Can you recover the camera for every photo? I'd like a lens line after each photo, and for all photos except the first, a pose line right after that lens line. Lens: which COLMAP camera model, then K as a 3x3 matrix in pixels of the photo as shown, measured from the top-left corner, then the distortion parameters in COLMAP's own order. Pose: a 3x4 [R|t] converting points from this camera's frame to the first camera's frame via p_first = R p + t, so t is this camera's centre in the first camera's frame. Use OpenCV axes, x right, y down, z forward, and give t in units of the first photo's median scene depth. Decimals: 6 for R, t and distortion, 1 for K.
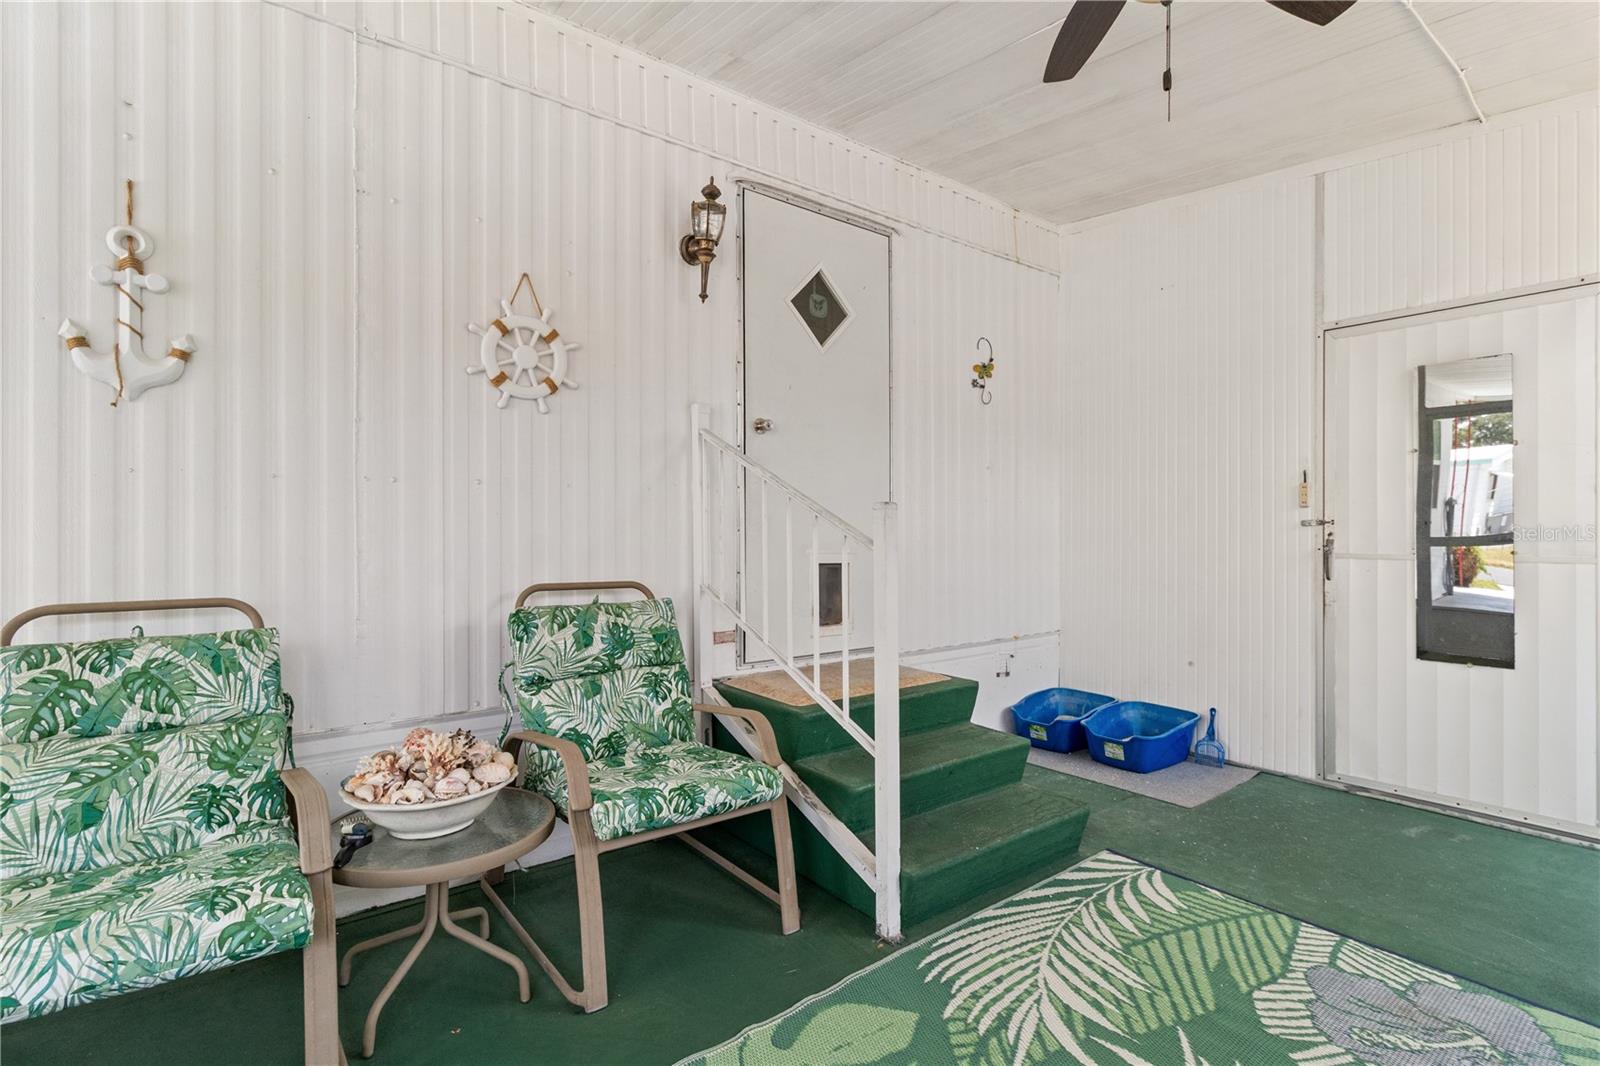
lens RADIAL K [[771.2, 0, 822.8], [0, 771.2, 534.4], [0, 0, 1]] dist [0.000960, 0.000162]
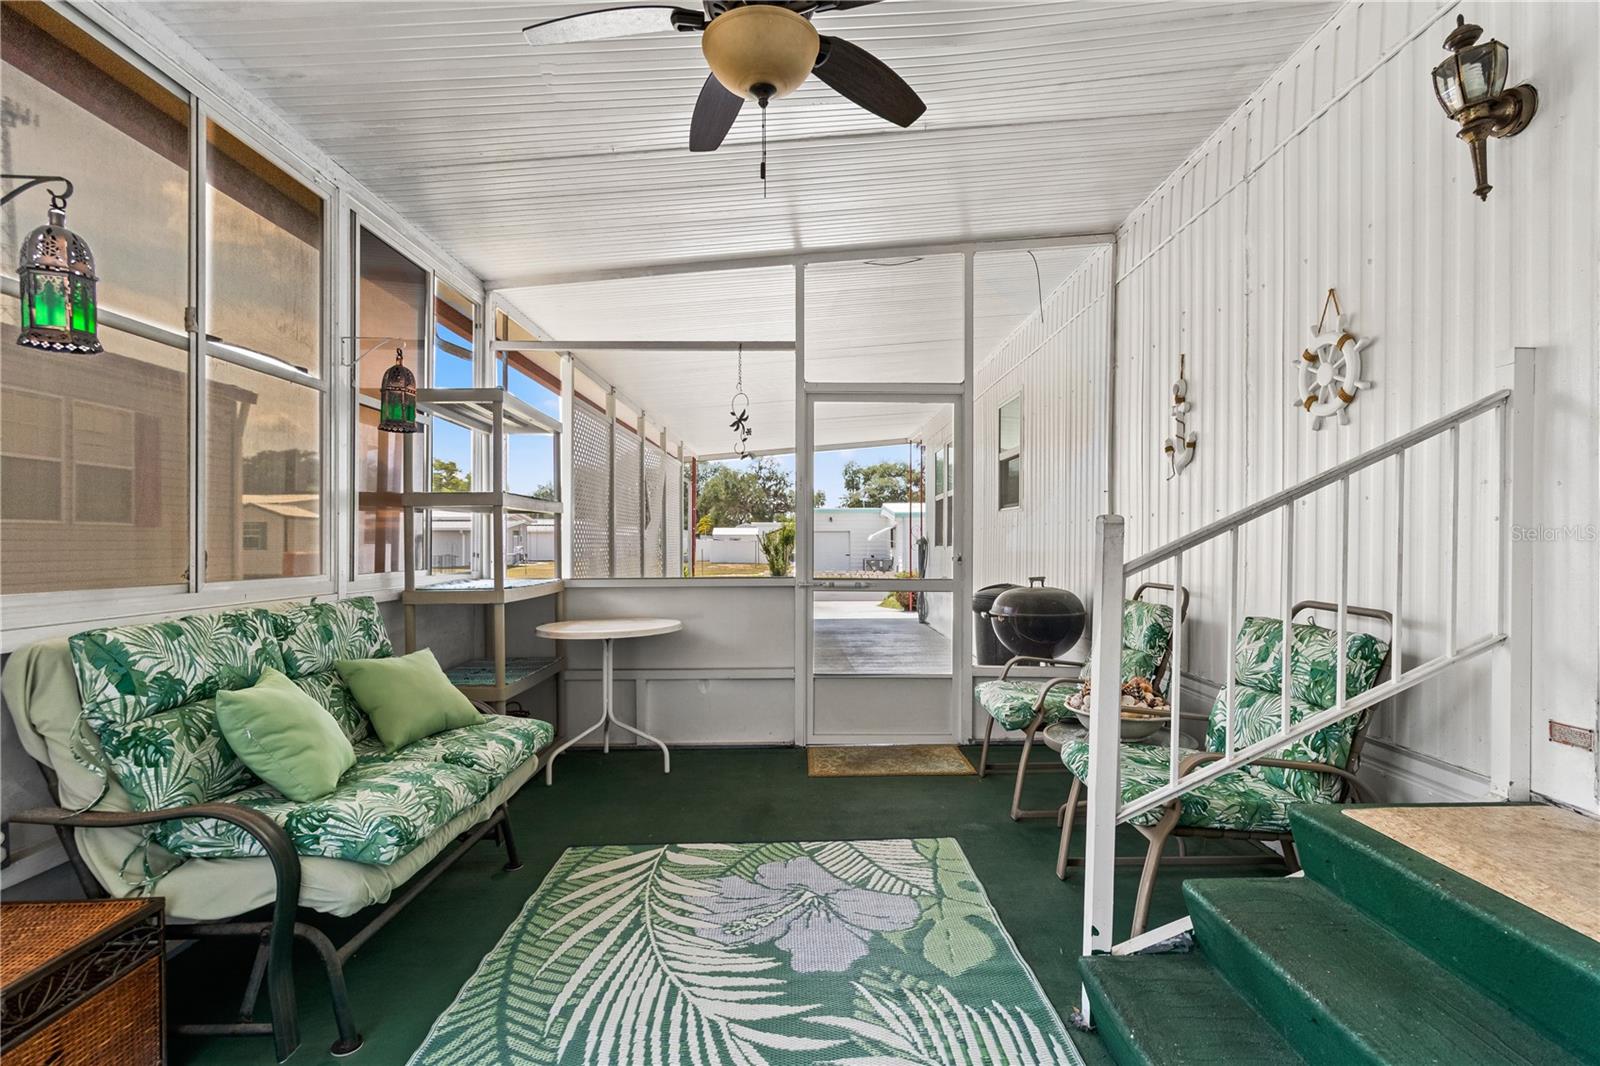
lens RADIAL K [[753.0, 0, 808.4], [0, 753.0, 544.5], [0, 0, 1]] dist [-0.001374, -0.000717]
pose [[-0.626316, 0.001054, -0.779569, 0.931603], [-0.006422, 0.999958, 0.006511, -0.013602], [0.779543, 0.009084, -0.626283, 1.268627]]
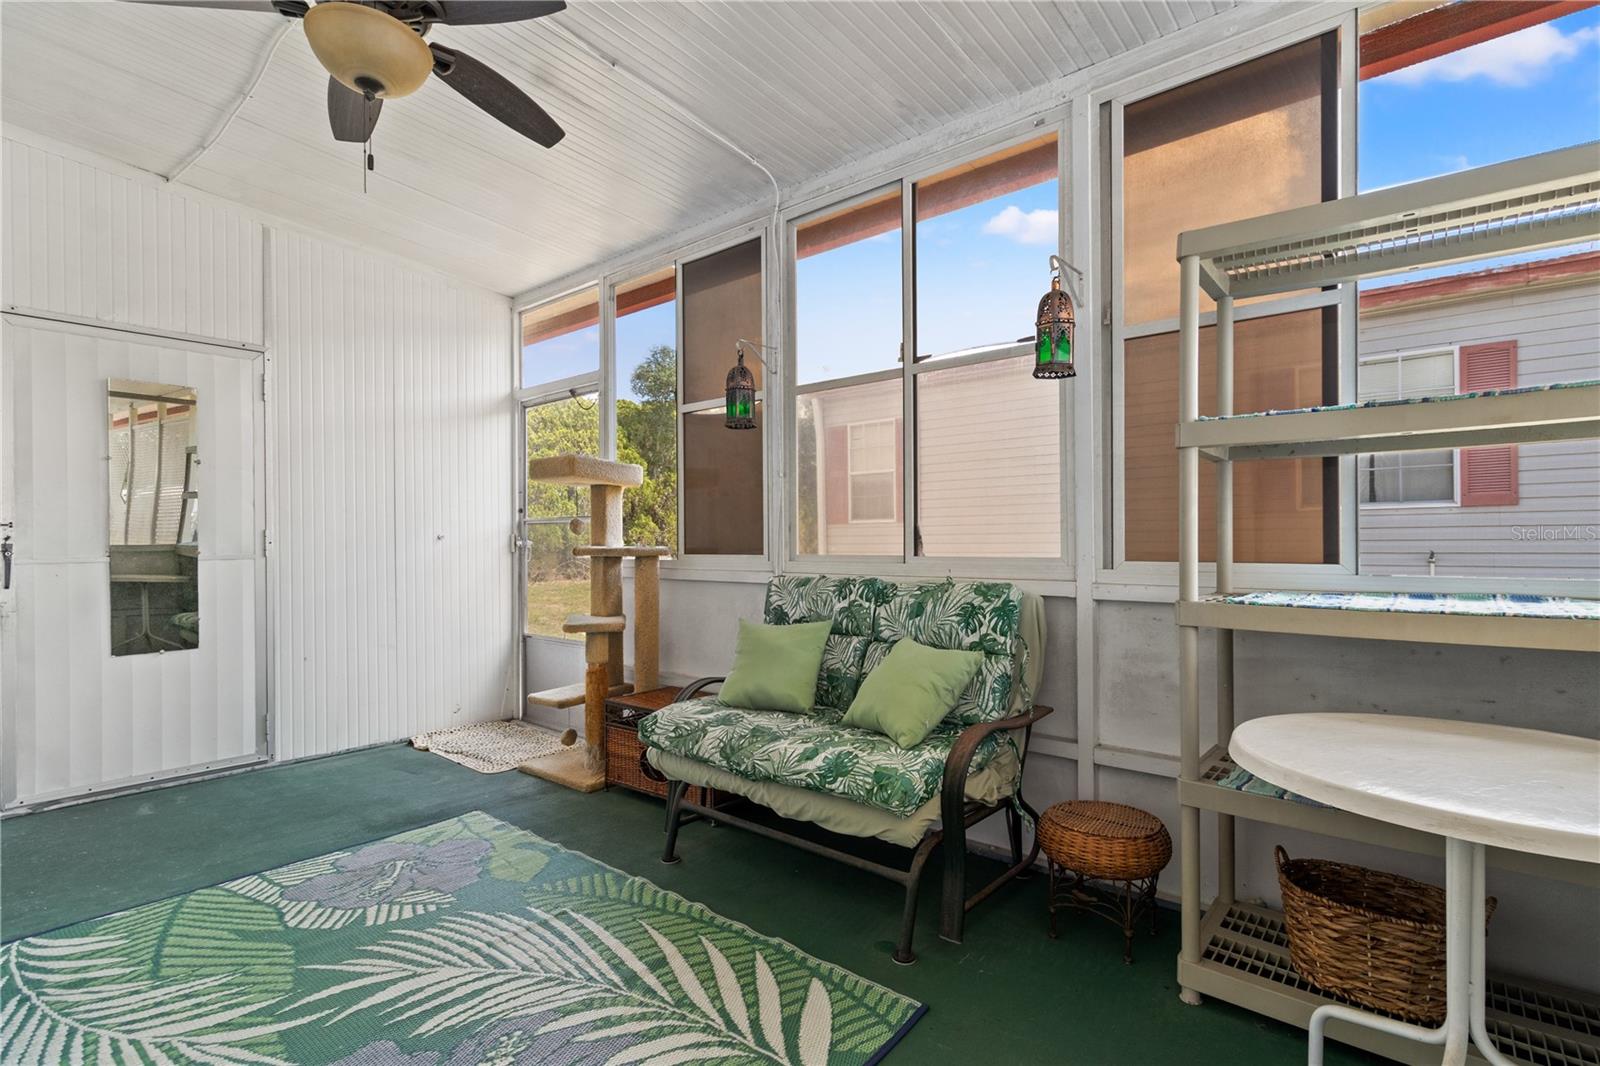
lens RADIAL K [[753.0, 0, 808.4], [0, 753.0, 544.5], [0, 0, 1]] dist [-0.001374, -0.000717]
pose [[-0.191049, -0.005655, 0.981564, -0.619907], [0.012015, 0.999895, 0.008100, 0.018227], [-0.981507, 0.013341, -0.190961, 0.388380]]
